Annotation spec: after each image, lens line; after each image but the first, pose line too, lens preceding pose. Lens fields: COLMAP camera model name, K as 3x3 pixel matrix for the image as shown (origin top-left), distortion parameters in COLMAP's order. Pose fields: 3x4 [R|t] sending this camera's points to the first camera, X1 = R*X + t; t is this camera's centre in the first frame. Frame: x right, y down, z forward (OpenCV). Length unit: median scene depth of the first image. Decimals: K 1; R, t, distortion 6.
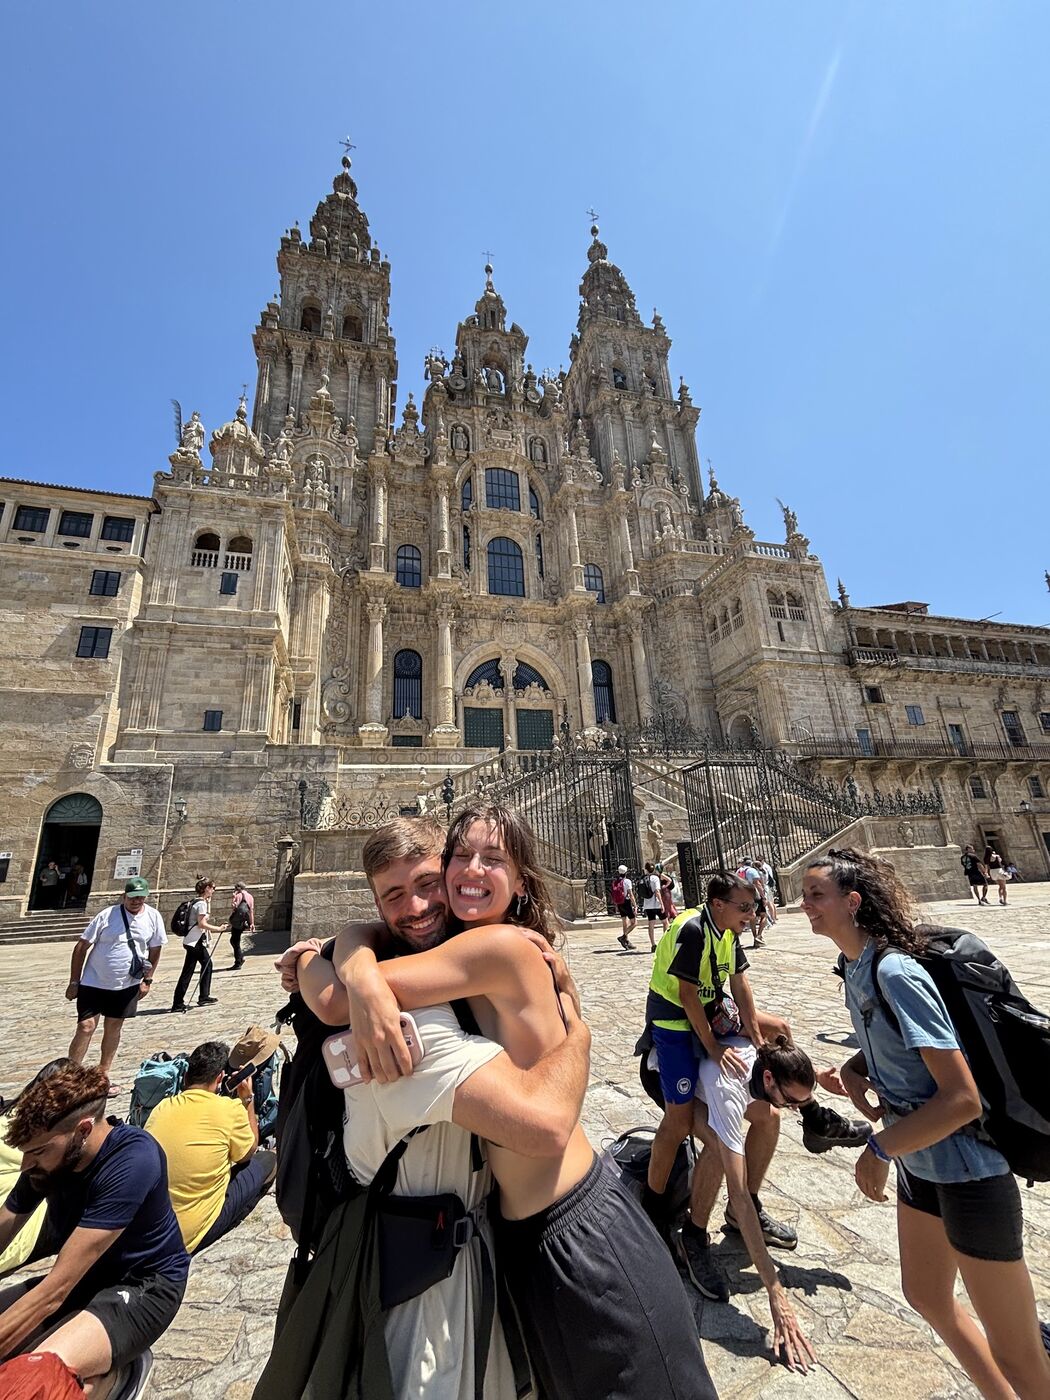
lens RADIAL K [[575.5, 0, 526.7], [0, 575.5, 703.5], [0, 0, 1]] dist [0.003536, -0.002292]
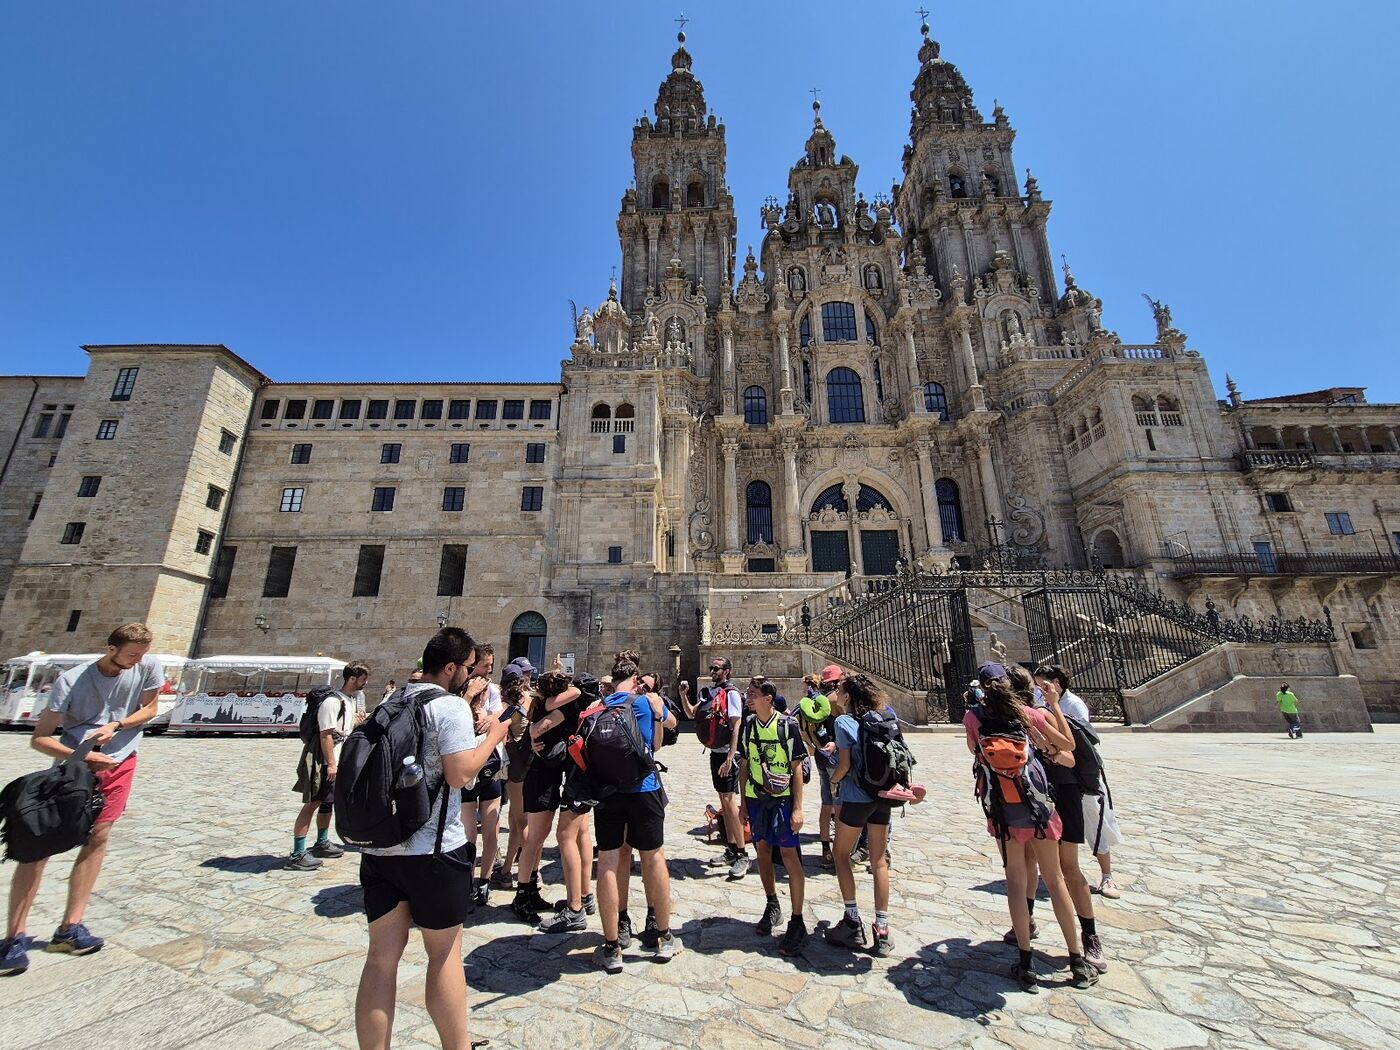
lens RADIAL K [[575.5, 0, 697.5], [0, 575.5, 519.6], [0, 0, 1]] dist [0.003536, -0.002292]
pose [[0.955777, -0.039083, -0.291485, 0.004473], [0.042599, 0.999076, 0.005725, -0.029587], [0.290992, -0.017889, 0.956558, -0.105370]]
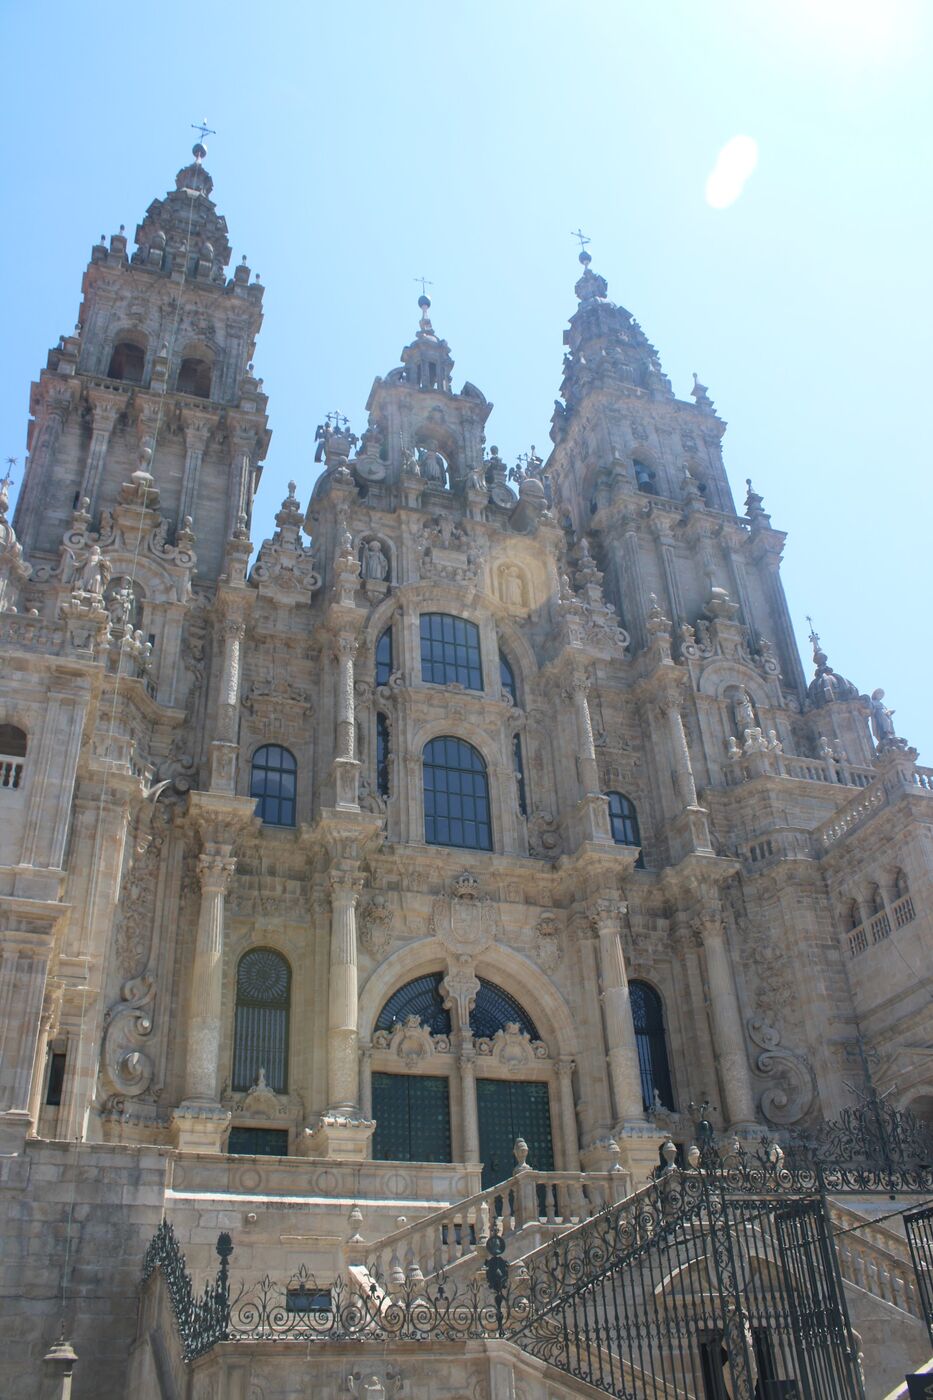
lens RADIAL K [[1161.0, 0, 473.1], [0, 1161.0, 701.7], [0, 0, 1]] dist [-0.139032, 0.062403]
pose [[0.997416, 0.044867, 0.056110, -0.090915], [-0.026352, 0.955055, -0.295255, -0.008672], [-0.066835, 0.293014, 0.953769, -0.023365]]
